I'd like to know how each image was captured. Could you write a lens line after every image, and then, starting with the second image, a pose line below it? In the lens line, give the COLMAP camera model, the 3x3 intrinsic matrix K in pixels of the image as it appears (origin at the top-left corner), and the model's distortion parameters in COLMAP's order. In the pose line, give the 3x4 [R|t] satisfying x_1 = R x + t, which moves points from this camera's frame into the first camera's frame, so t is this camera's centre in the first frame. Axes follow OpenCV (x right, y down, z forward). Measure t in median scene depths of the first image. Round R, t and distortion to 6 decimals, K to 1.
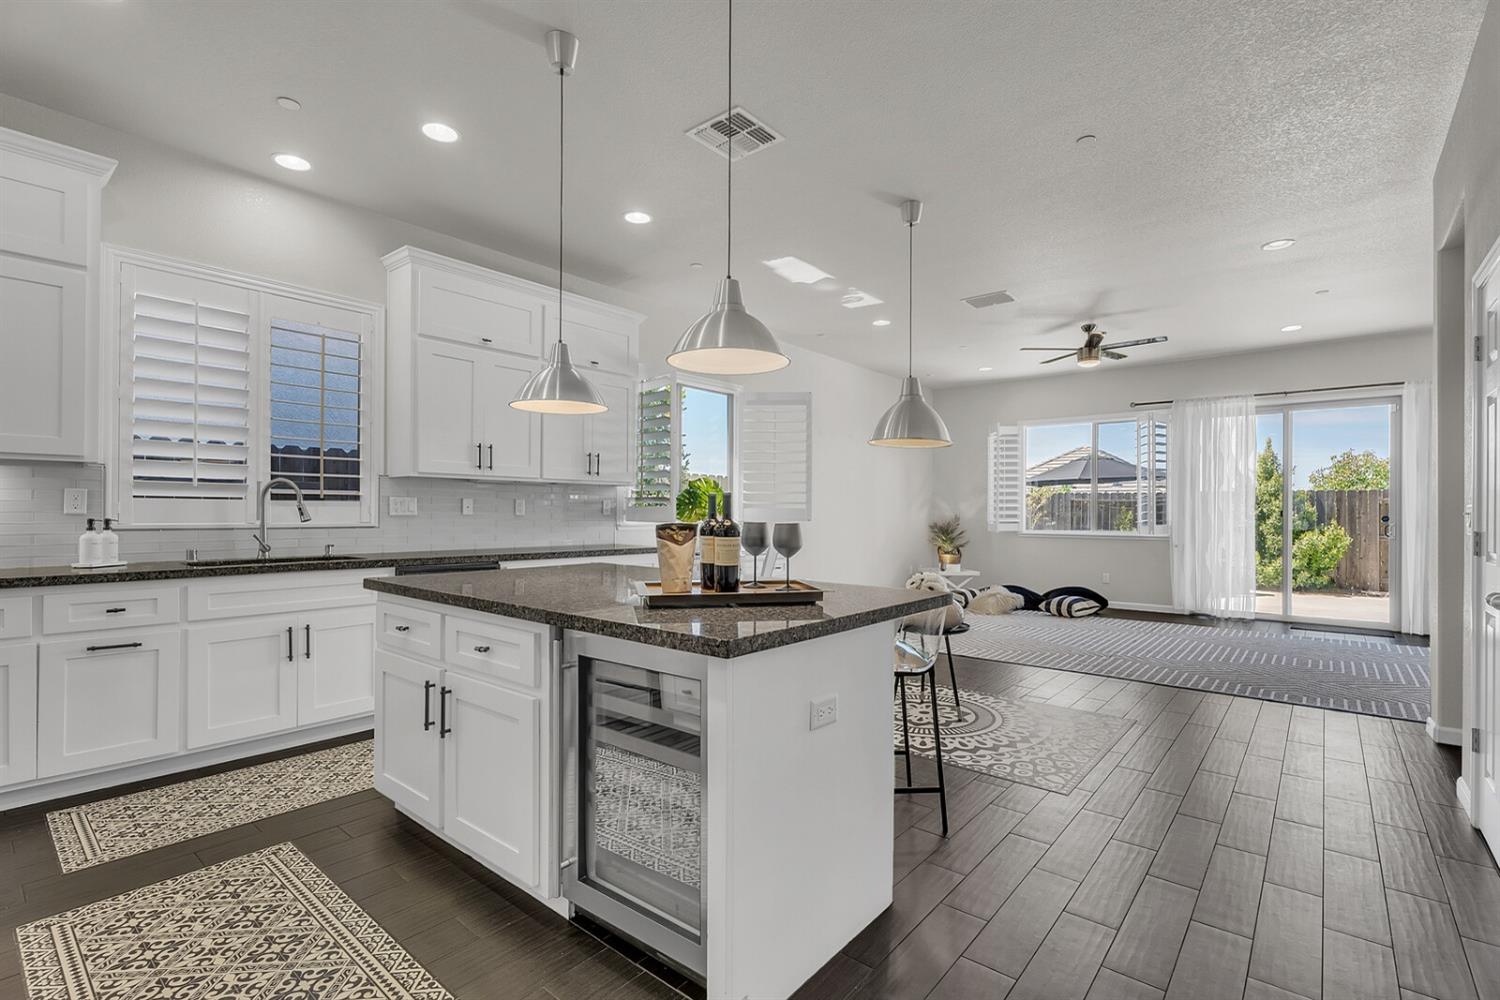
lens RADIAL K [[690.8, 0, 745.3], [0, 690.8, 507.9], [0, 0, 1]] dist [0.000635, -0.000209]
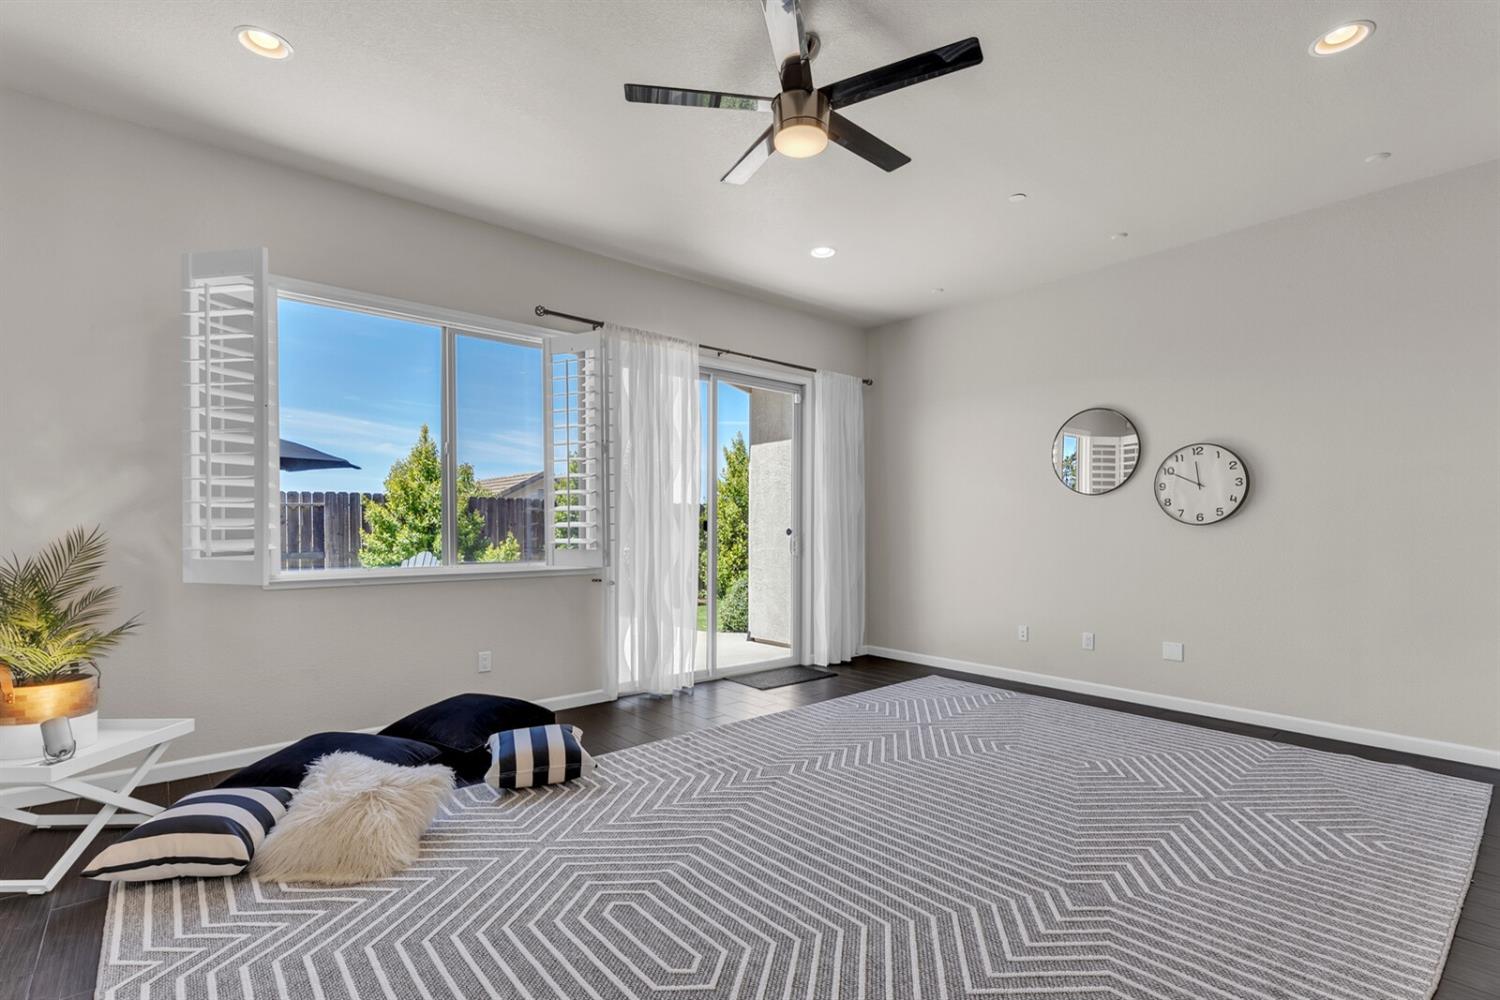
lens RADIAL K [[690.8, 0, 743.8], [0, 690.8, 507.4], [0, 0, 1]] dist [0.000635, -0.000209]
pose [[0.176827, 0.029843, 0.983789, 0.099298], [-0.005066, 0.999555, -0.029411, 0.009579], [-0.984229, 0.000217, 0.176899, 0.800959]]
